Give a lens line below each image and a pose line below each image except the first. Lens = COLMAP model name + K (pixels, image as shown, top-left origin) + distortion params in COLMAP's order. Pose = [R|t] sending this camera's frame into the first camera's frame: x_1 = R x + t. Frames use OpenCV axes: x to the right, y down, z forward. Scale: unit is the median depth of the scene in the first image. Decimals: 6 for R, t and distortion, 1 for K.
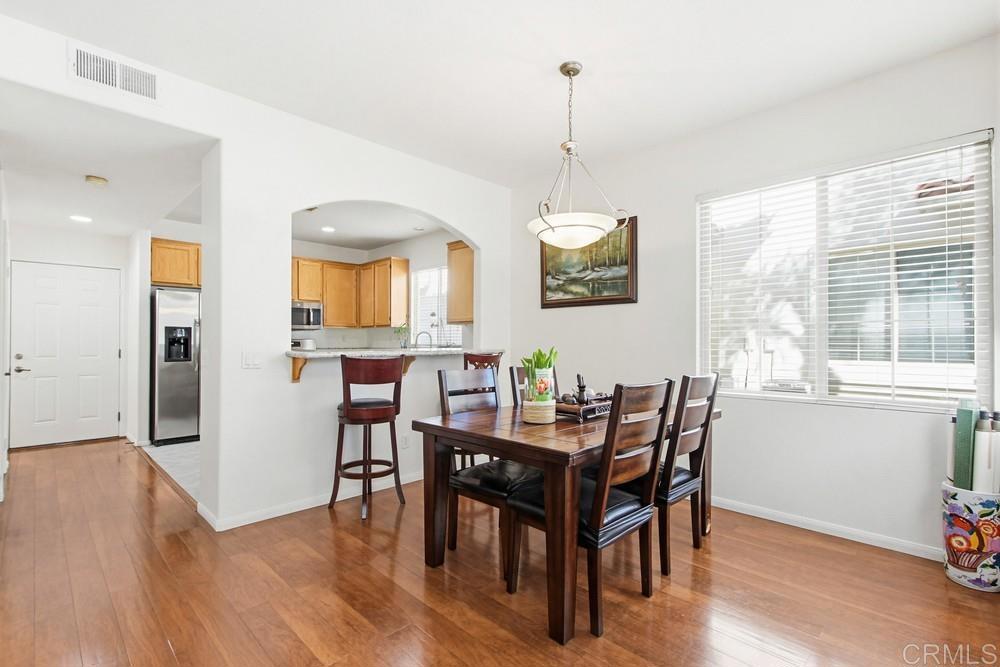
lens RADIAL K [[465.9, 0, 517.7], [0, 465.9, 337.9], [0, 0, 1]] dist [0.001246, 0.000551]
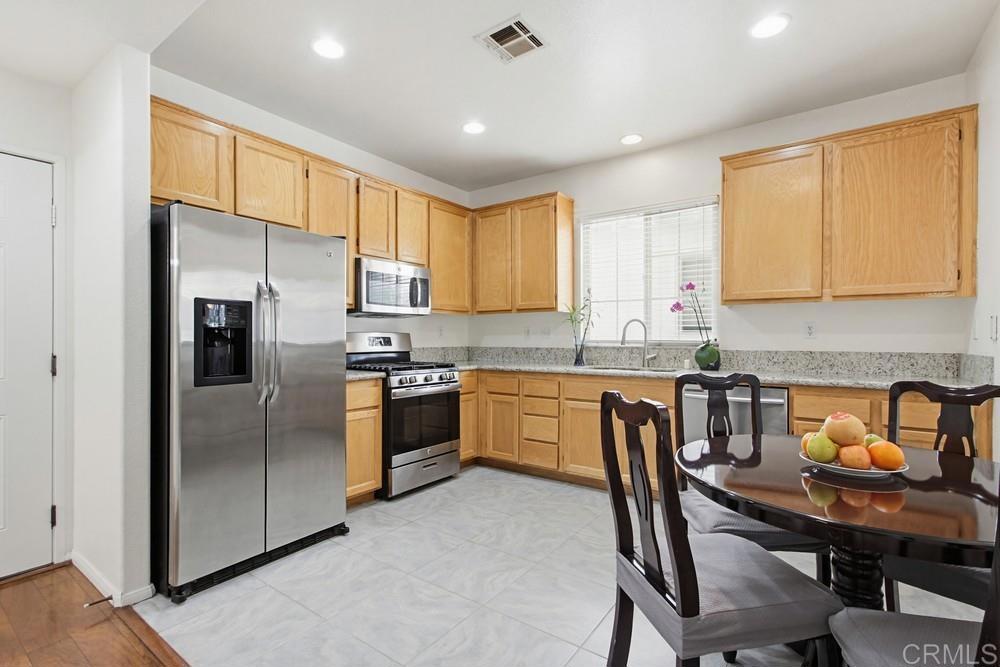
lens RADIAL K [[470.3, 0, 512.9], [0, 470.3, 336.6], [0, 0, 1]] dist [0.000787, 0.001072]
pose [[0.989152, -0.000205, 0.146895, -0.548403], [-0.000434, 0.999991, 0.004317, 0.007117], [-0.146894, -0.004334, 0.989143, 0.563473]]
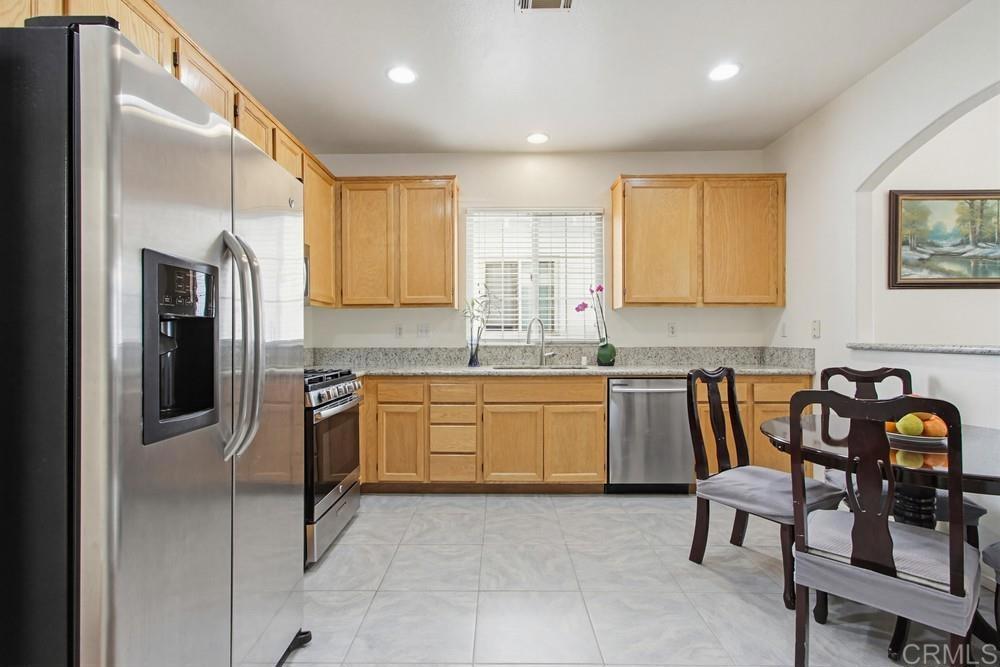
lens RADIAL K [[451.1, 0, 498.9], [0, 451.1, 335.1], [0, 0, 1]] dist [0.002578, 0.001254]
pose [[0.728165, -0.001301, 0.685401, -0.782507], [-0.001219, 0.999994, 0.003193, 0.008006], [-0.685401, -0.003161, 0.728159, 0.784623]]
